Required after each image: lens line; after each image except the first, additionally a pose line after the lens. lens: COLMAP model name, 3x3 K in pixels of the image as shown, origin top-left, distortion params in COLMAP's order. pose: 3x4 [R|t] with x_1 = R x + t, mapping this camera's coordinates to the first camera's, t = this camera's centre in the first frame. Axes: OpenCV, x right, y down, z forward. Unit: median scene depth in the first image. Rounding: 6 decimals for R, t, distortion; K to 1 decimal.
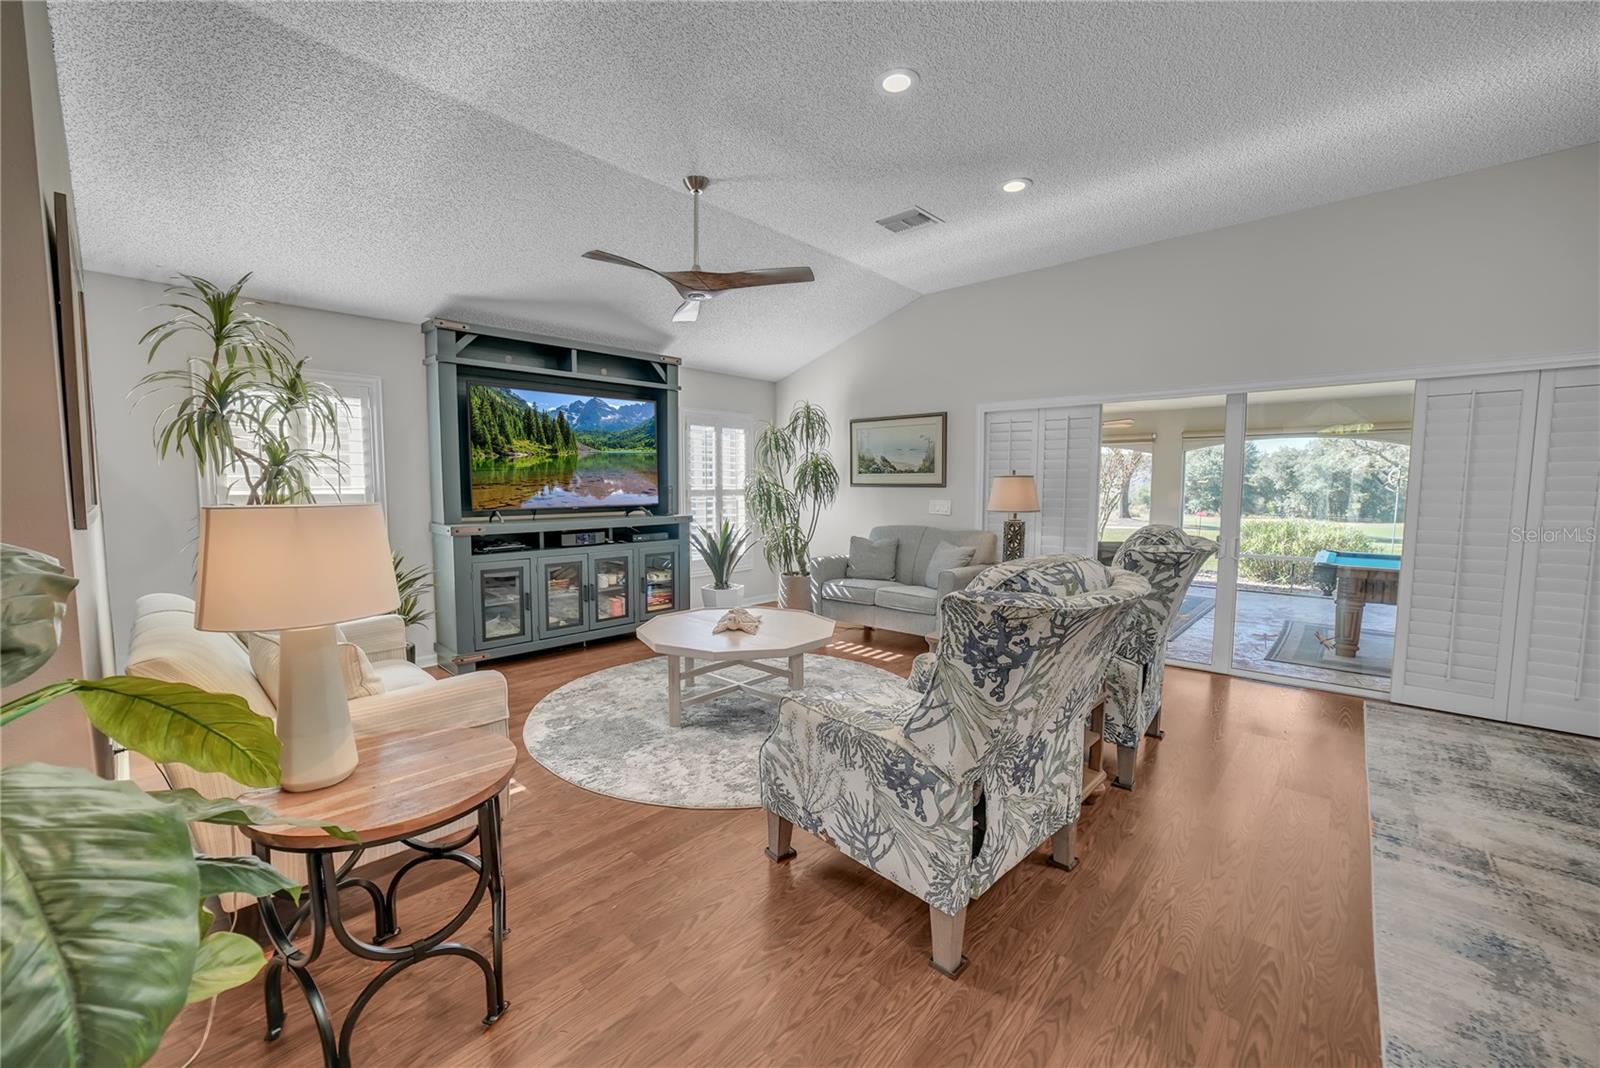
lens RADIAL K [[630.9, 0, 794.0], [0, 630.9, 535.9], [0, 0, 1]] dist [-0.040290, 0.012358]
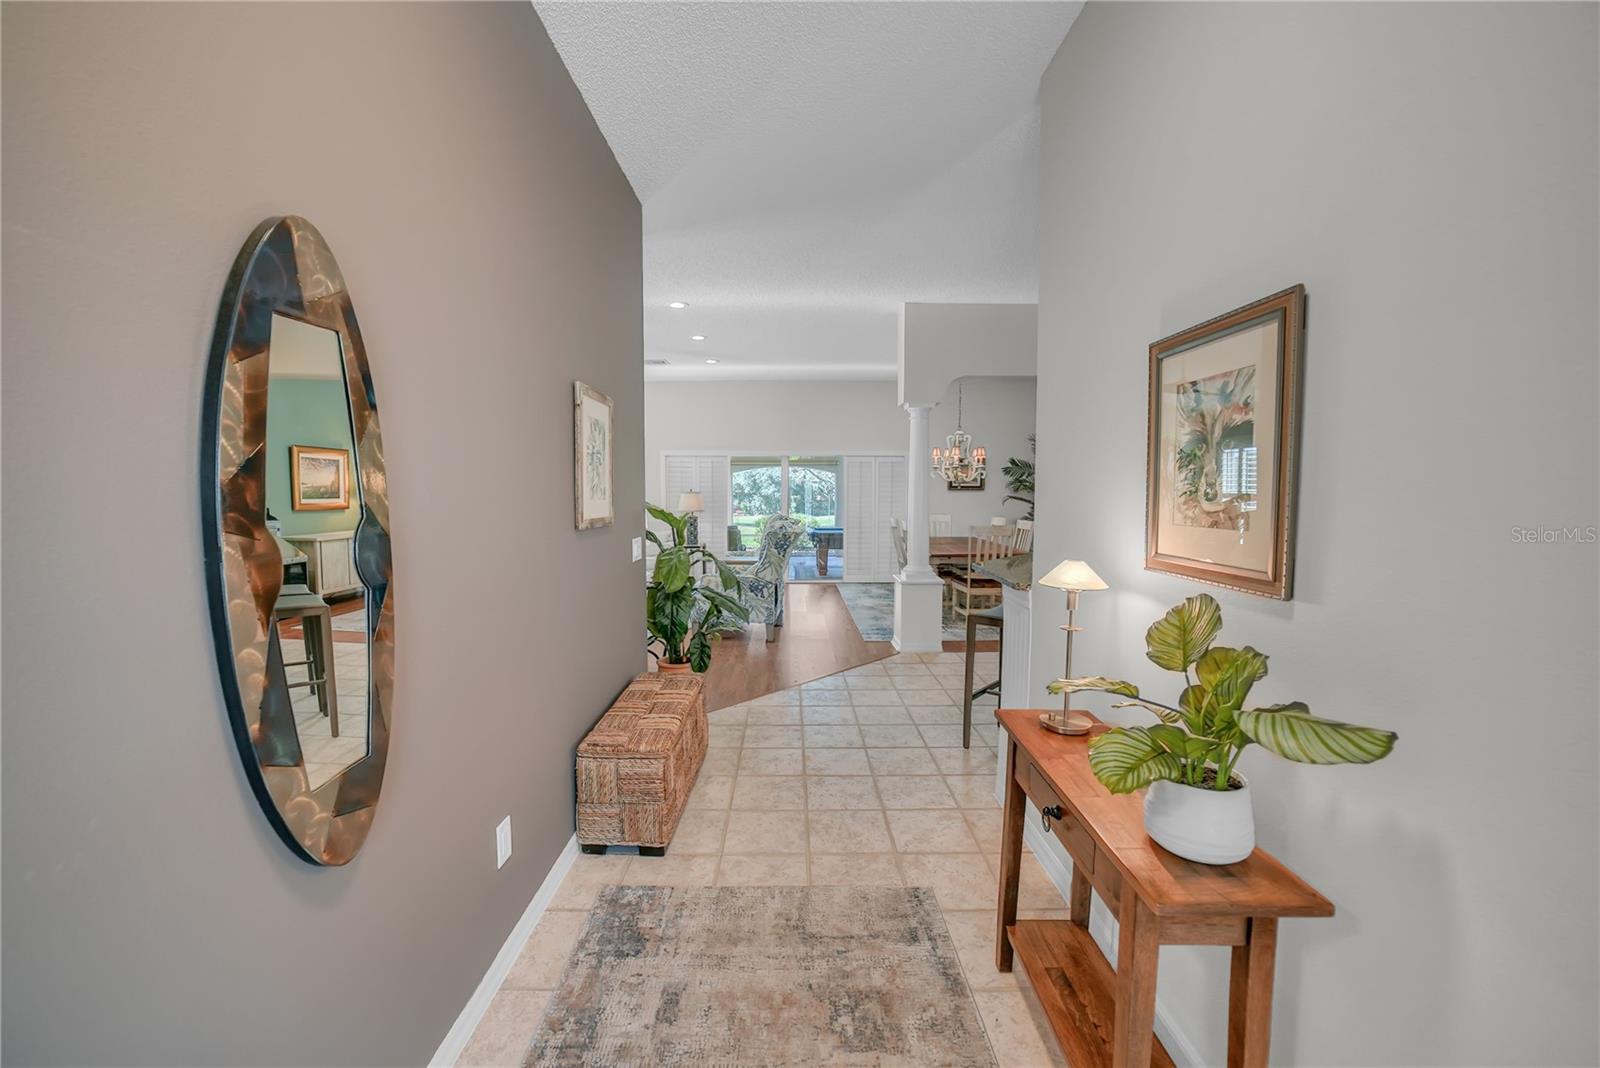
lens RADIAL K [[630.9, 0, 794.0], [0, 630.9, 535.9], [0, 0, 1]] dist [-0.040290, 0.012358]
pose [[0.734958, -0.048743, 0.676359, -1.801677], [0.053939, 0.998455, 0.013343, 0.066431], [-0.675965, 0.026676, 0.736451, -1.519018]]
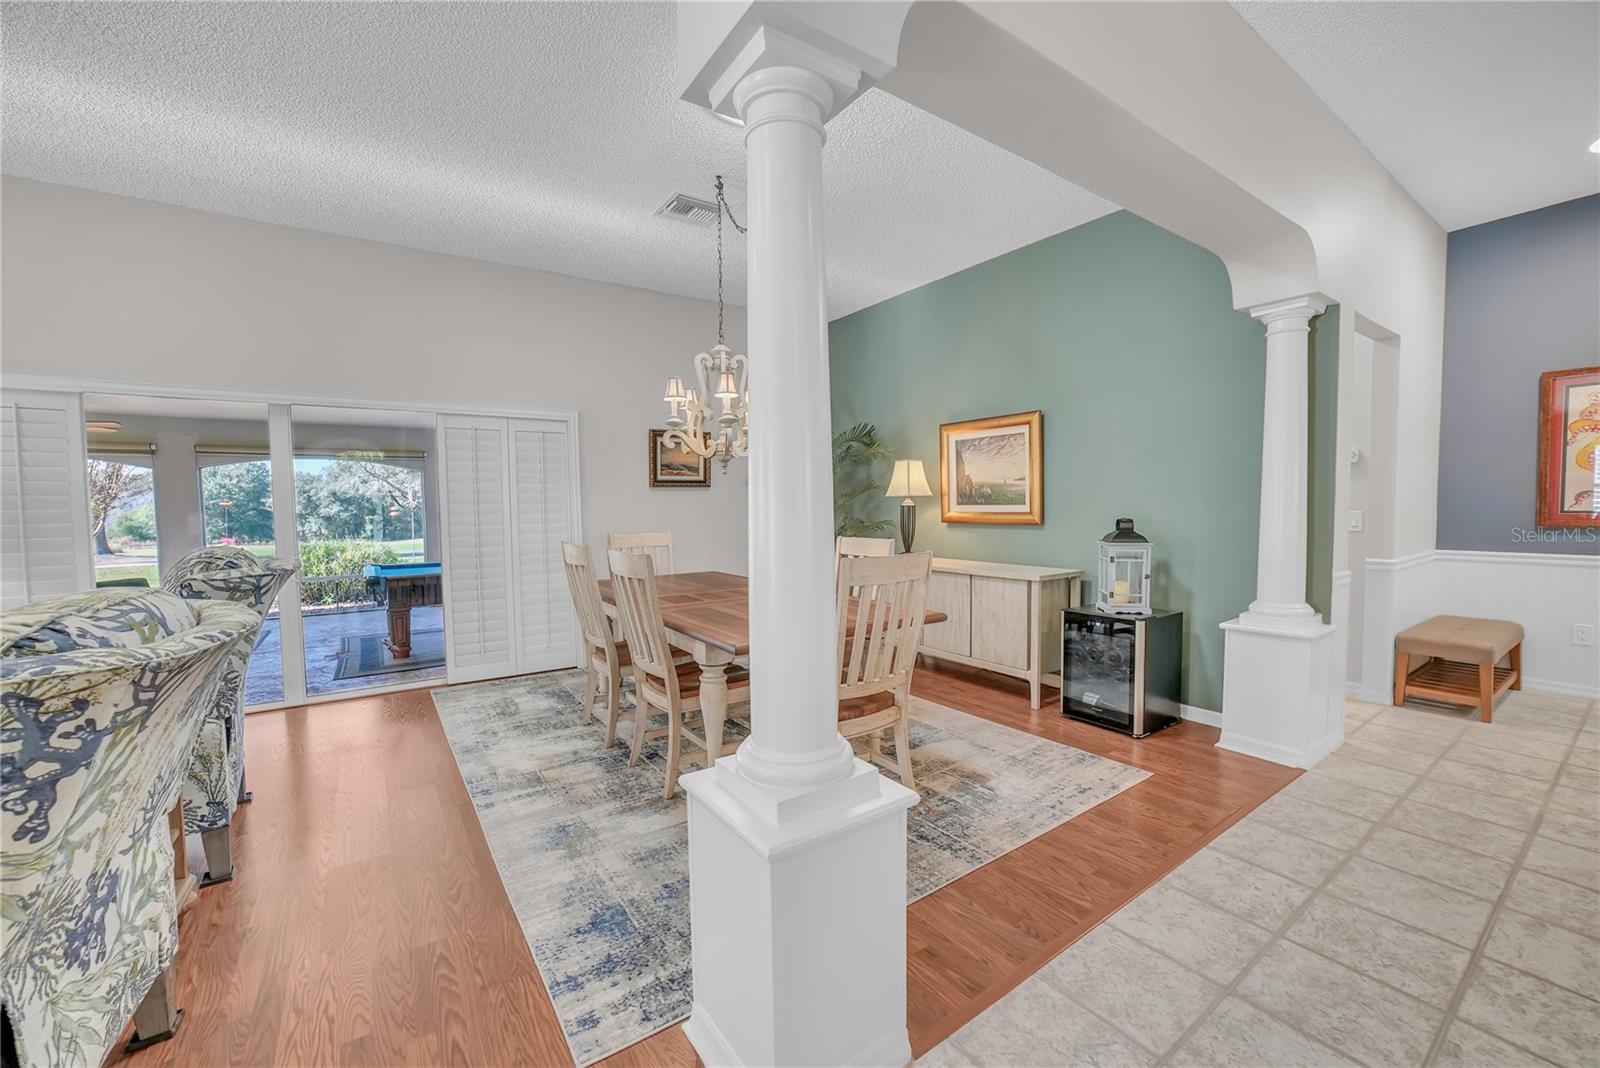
lens RADIAL K [[630.9, 0, 794.0], [0, 630.9, 535.9], [0, 0, 1]] dist [-0.040290, 0.012358]
pose [[0.226731, -0.051918, 0.972573, -0.046741], [0.090702, 0.995364, 0.031990, 0.017174], [-0.969725, 0.080961, 0.230389, 0.117053]]
